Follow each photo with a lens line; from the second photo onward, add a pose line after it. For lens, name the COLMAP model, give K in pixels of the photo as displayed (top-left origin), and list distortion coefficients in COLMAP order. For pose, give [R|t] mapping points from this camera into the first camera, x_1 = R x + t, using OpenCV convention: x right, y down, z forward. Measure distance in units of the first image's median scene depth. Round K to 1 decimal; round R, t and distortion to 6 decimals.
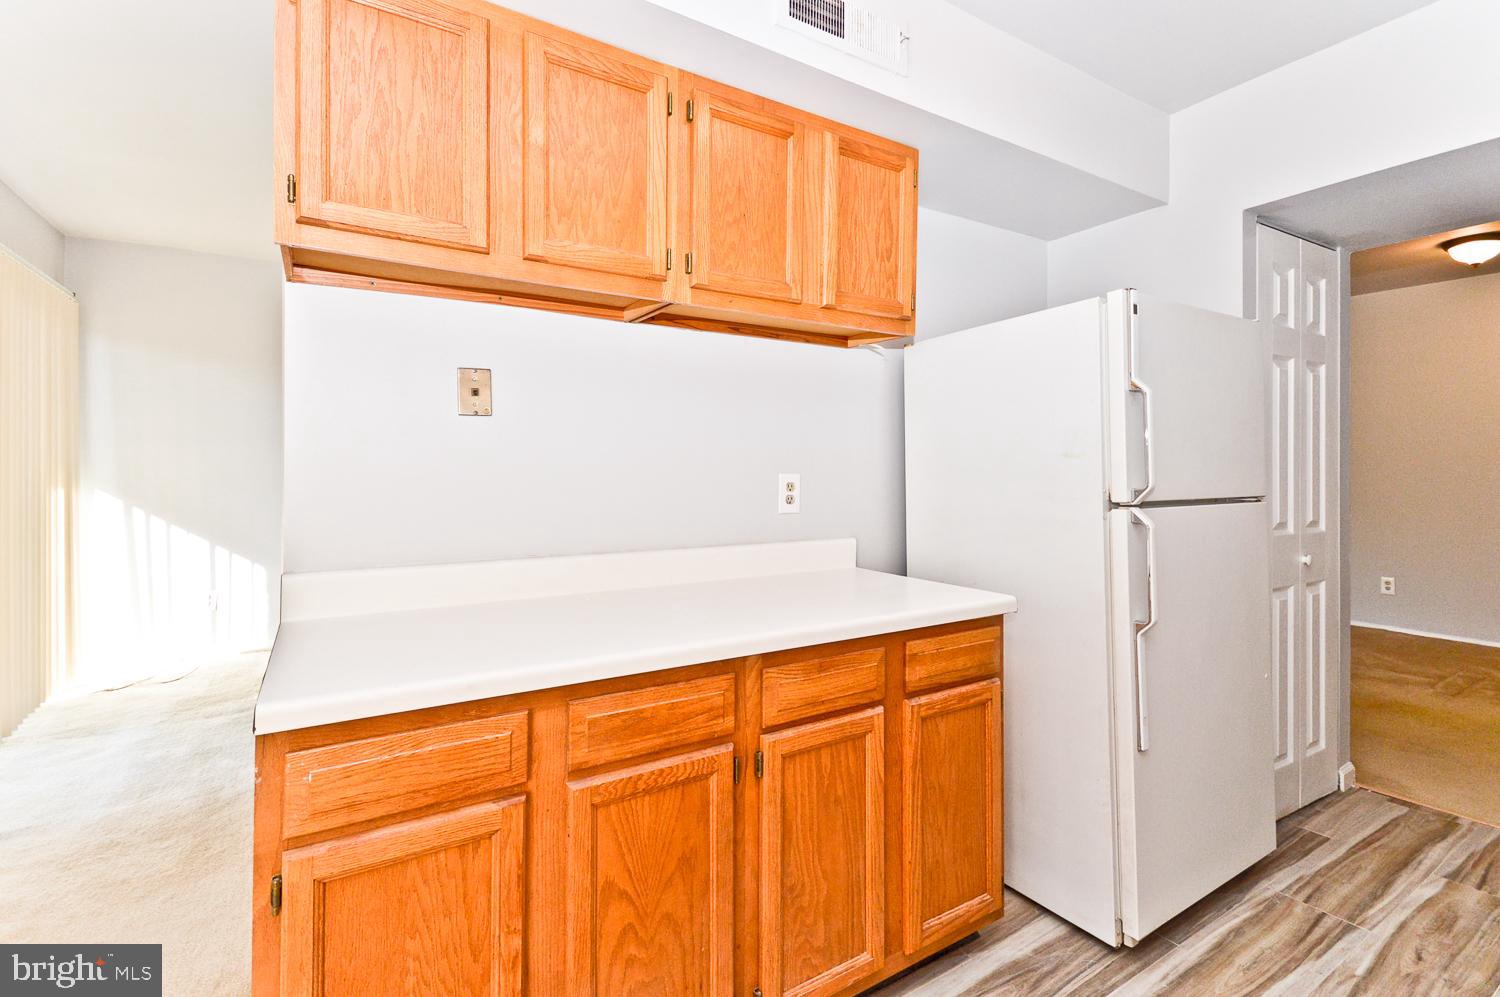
lens RADIAL K [[693.5, 0, 761.5], [0, 693.5, 458.0], [0, 0, 1]] dist [0.011916, -0.003456]
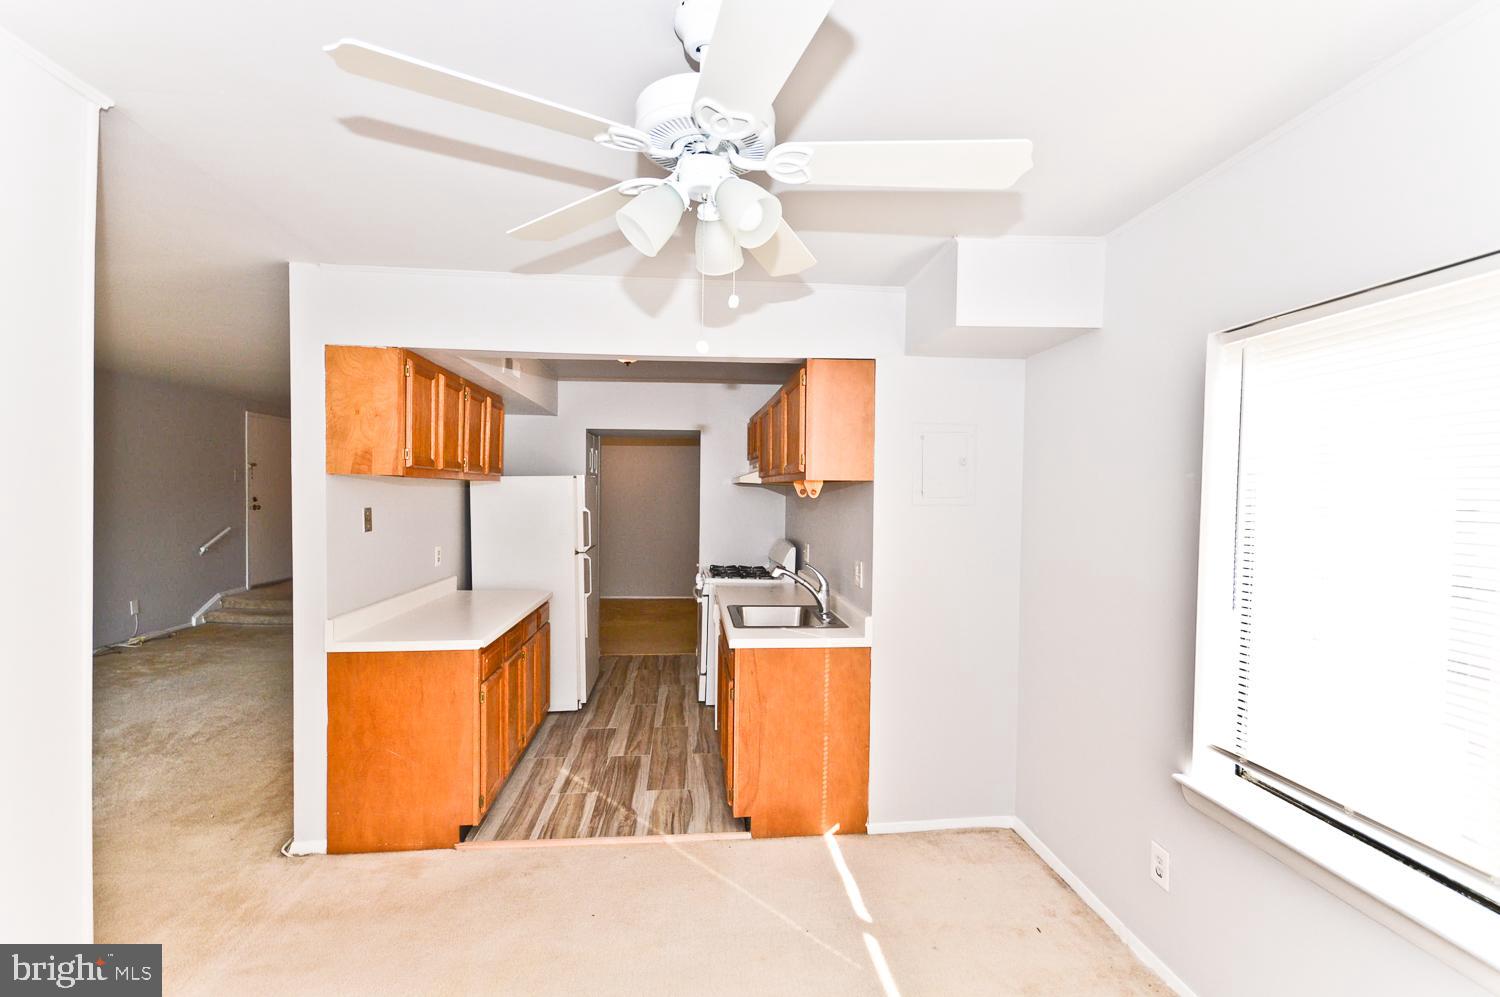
lens RADIAL K [[693.5, 0, 749.0], [0, 693.5, 501.4], [0, 0, 1]] dist [0.011916, -0.003456]
pose [[0.449885, -0.004026, 0.893077, -1.464777], [-0.018699, 0.999728, 0.013927, -0.166178], [-0.892891, -0.022965, 0.449687, -0.745310]]
